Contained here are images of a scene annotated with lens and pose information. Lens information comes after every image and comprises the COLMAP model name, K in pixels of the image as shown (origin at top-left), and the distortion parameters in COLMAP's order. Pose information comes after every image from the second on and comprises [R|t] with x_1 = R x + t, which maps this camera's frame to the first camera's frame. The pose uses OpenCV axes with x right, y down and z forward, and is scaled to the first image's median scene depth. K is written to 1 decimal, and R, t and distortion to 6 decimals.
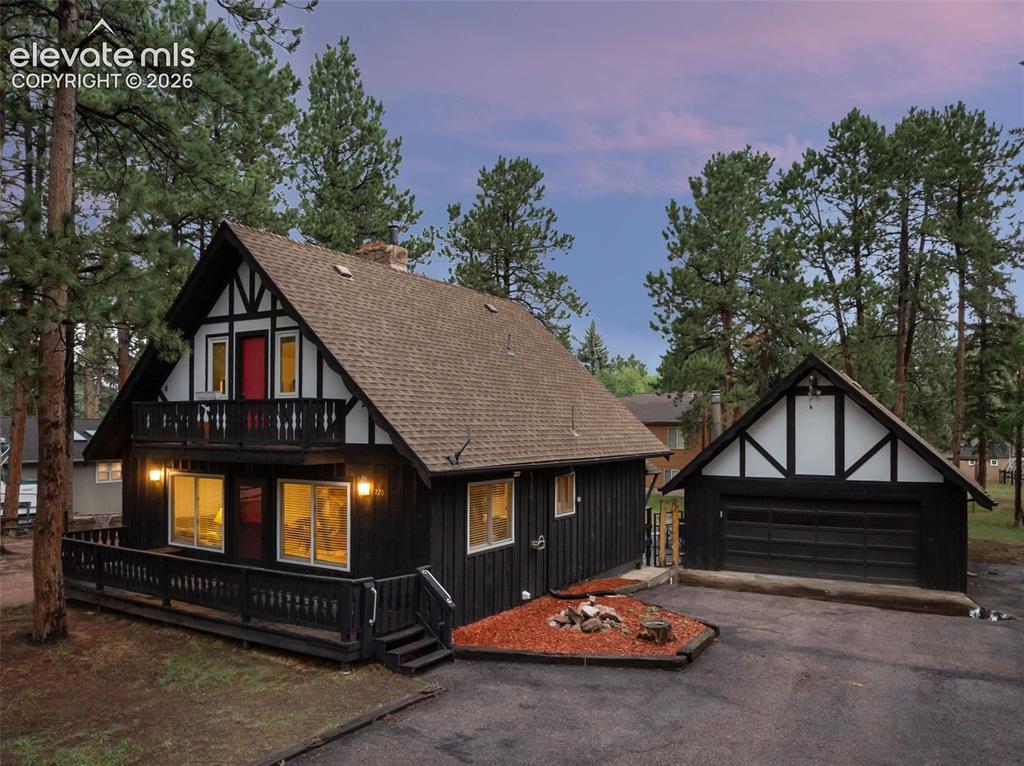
lens RADIAL K [[743.3, 0, 516.1], [0, 743.3, 424.8], [0, 0, 1]] dist [-0.043111, 0.005770]
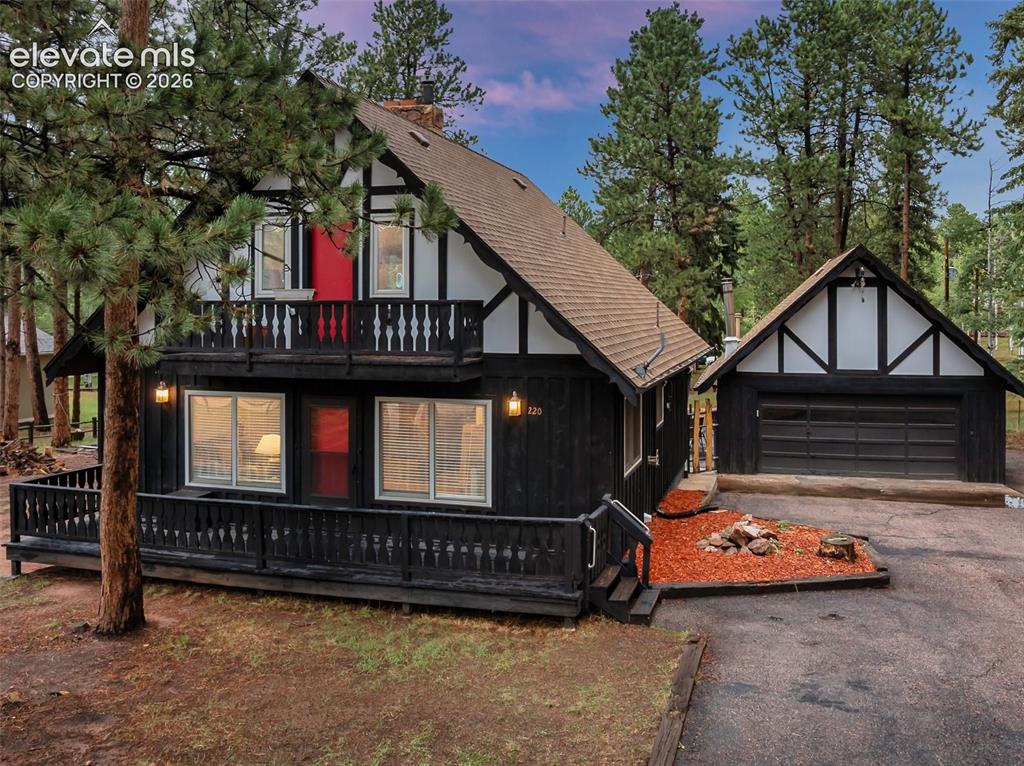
lens RADIAL K [[867.0, 0, 556.5], [0, 867.0, 304.9], [0, 0, 1]] dist [-0.041172, 0.000166]
pose [[0.959063, -0.002955, 0.283176, -0.358987], [0.001657, 0.999987, 0.004823, -0.028343], [-0.283187, -0.004156, 0.959056, 0.039715]]
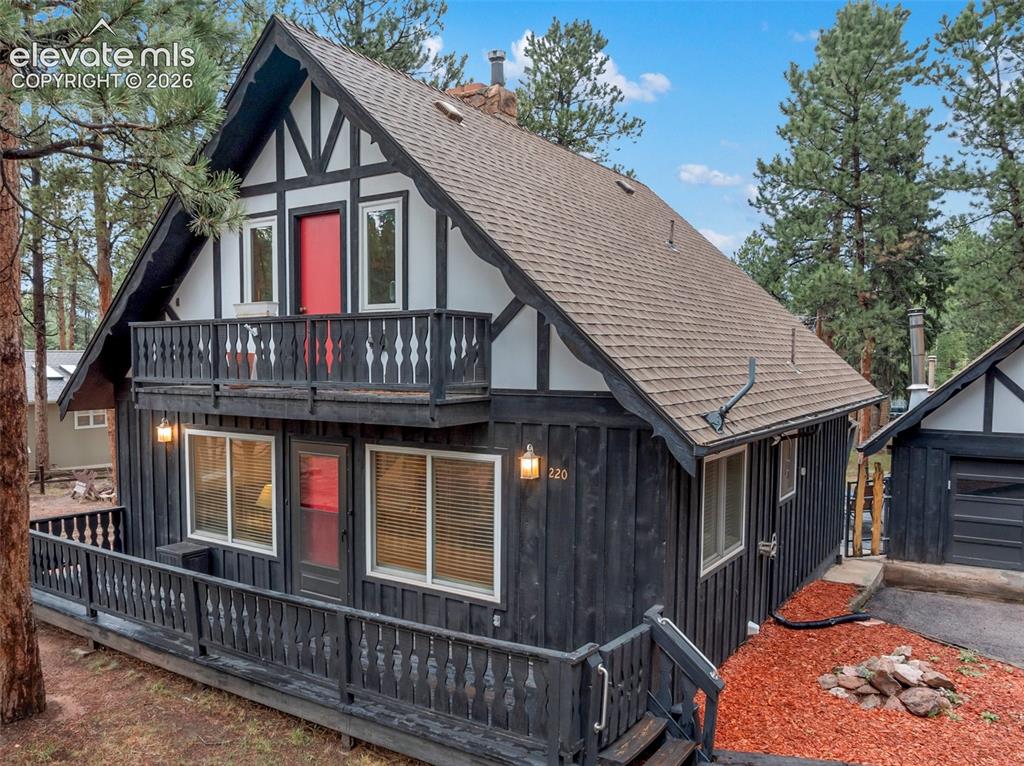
lens RADIAL K [[801.2, 0, 458.8], [0, 801.2, 423.5], [0, 0, 1]] dist [-0.052546, 0.019068]
pose [[0.997800, 0.003508, -0.066201, -0.180525], [0.002026, 0.996520, 0.083335, -0.000416], [0.066263, -0.083286, 0.994320, 0.307700]]
